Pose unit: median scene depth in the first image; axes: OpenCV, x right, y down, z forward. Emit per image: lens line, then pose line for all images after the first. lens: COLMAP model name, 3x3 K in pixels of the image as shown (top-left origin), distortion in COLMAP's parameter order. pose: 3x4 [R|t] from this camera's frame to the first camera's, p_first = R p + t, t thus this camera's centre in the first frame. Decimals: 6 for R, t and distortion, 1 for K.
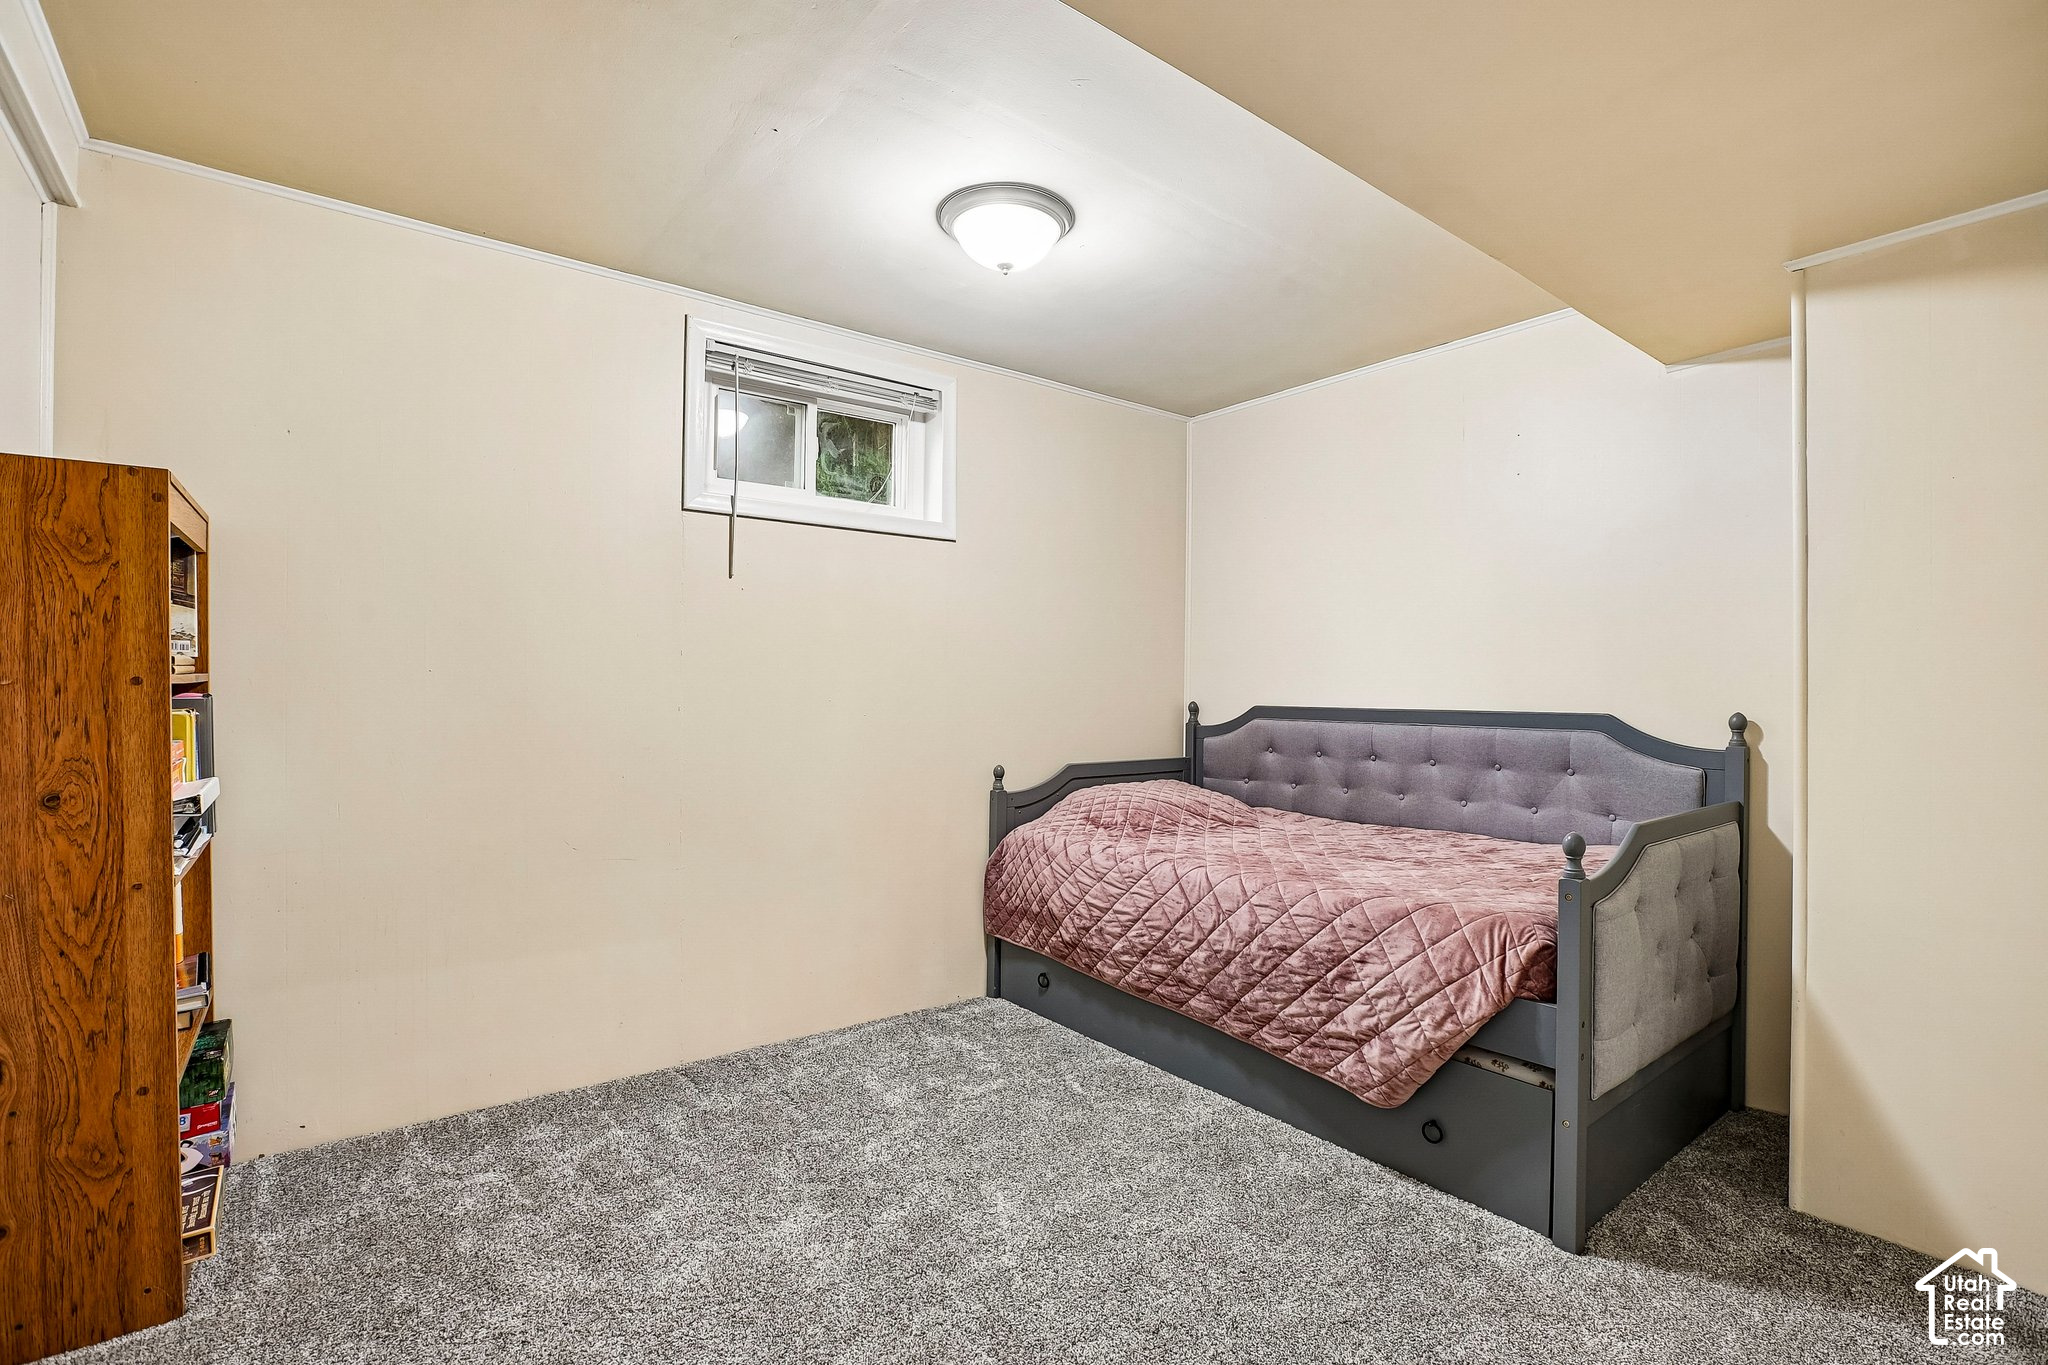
lens RADIAL K [[948.9, 0, 1024.0], [0, 948.9, 682.5], [0, 0, 1]] dist [-0.000366, -0.000032]
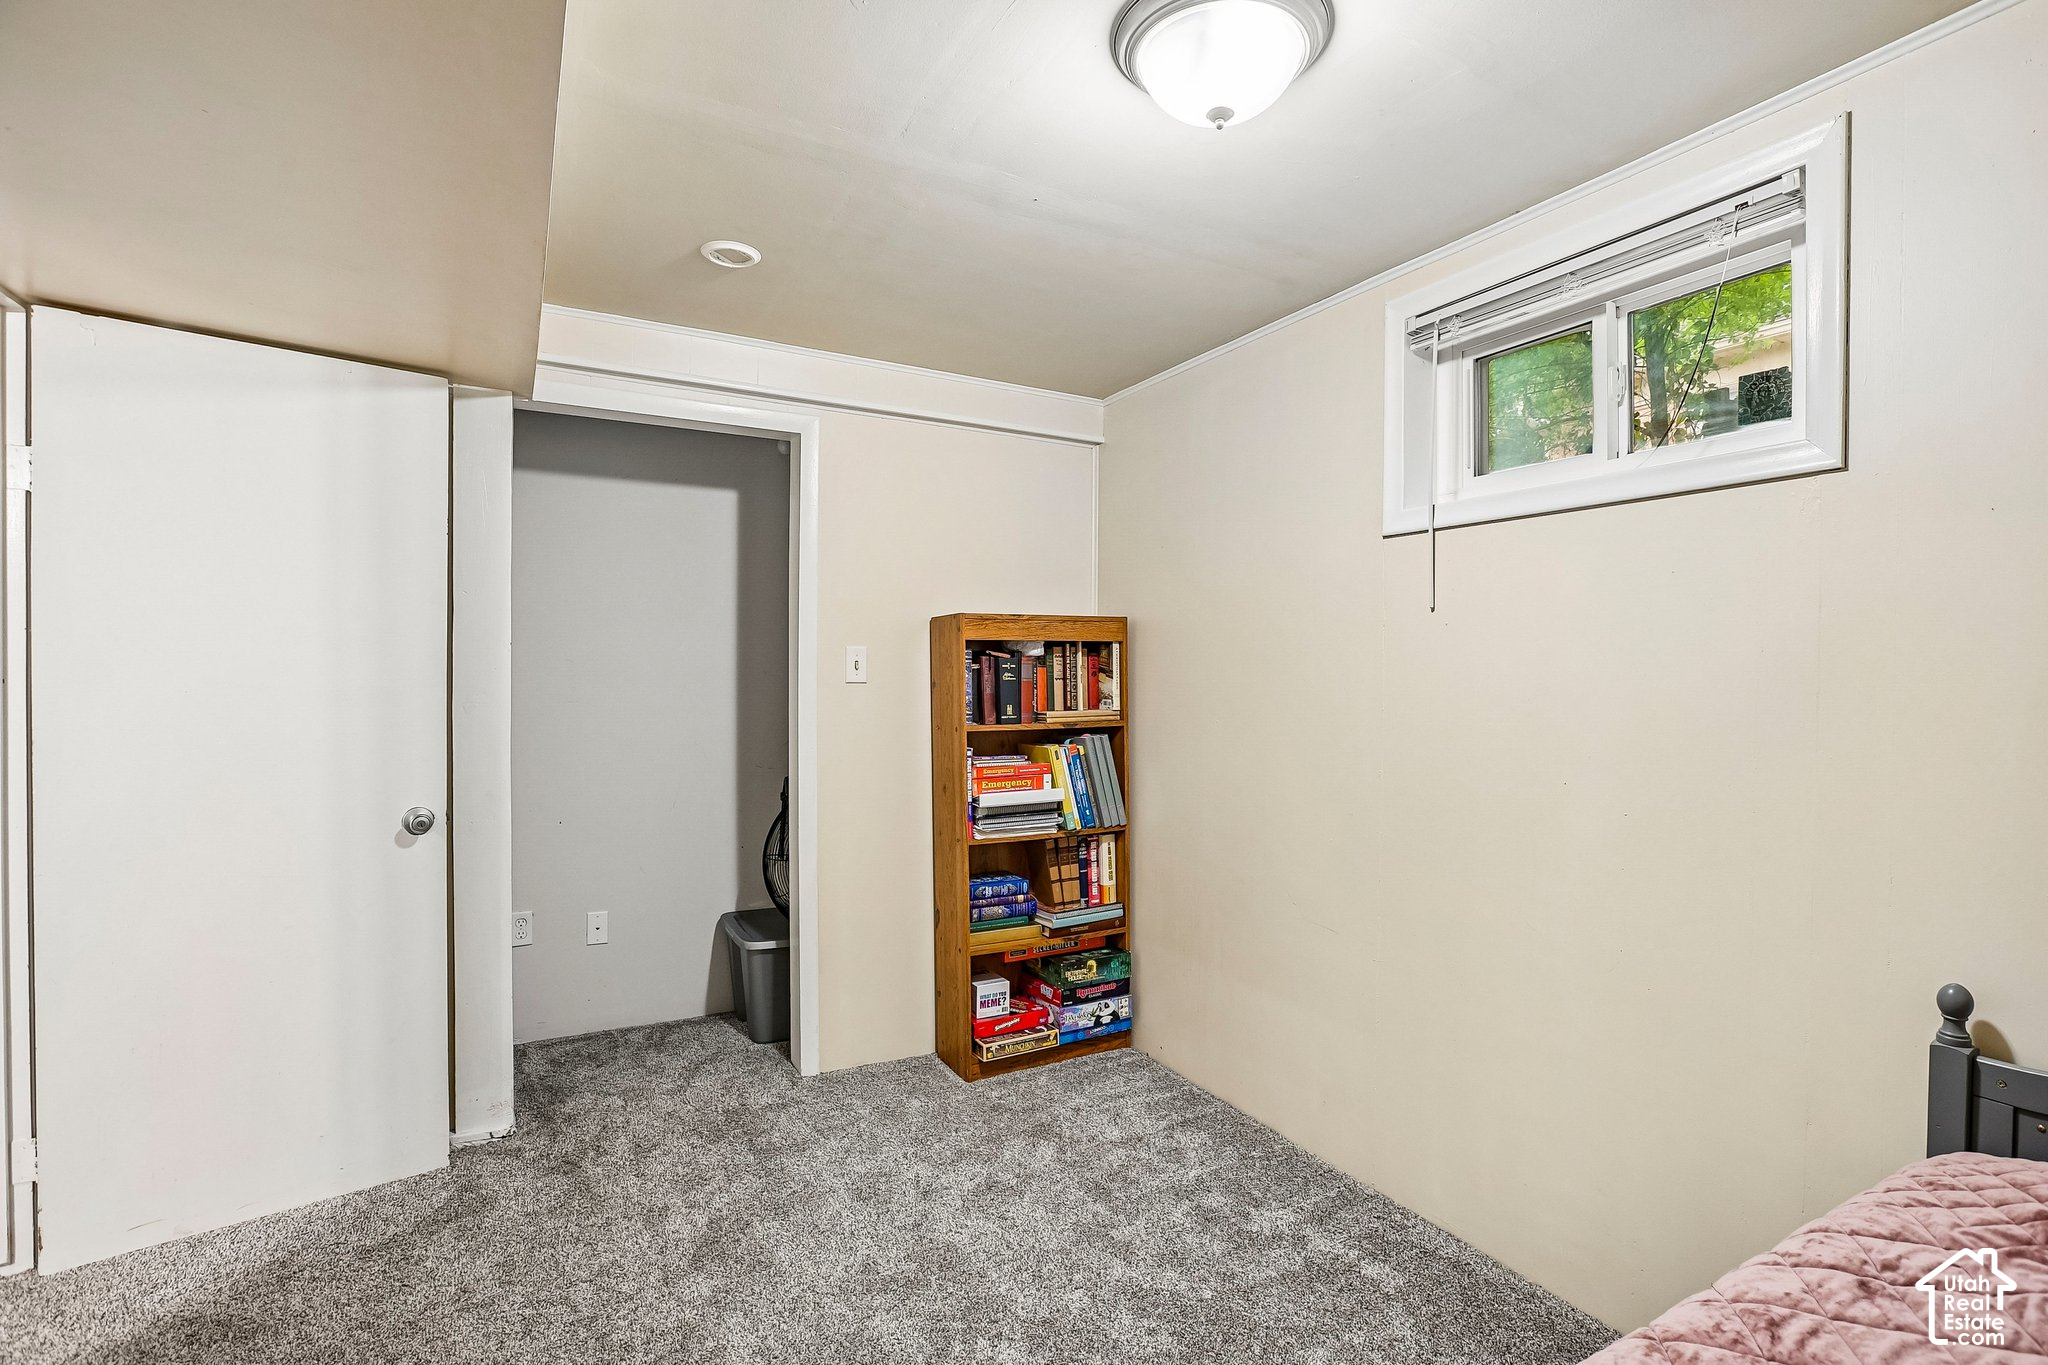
lens RADIAL K [[963.8, 0, 1036.7], [0, 963.8, 693.2], [0, 0, 1]] dist [-0.057449, 0.025475]
pose [[-0.137883, 0.010880, -0.990389, 0.499463], [-0.002322, 0.999933, 0.011308, -0.051000], [0.990446, 0.003859, -0.137849, 0.780361]]
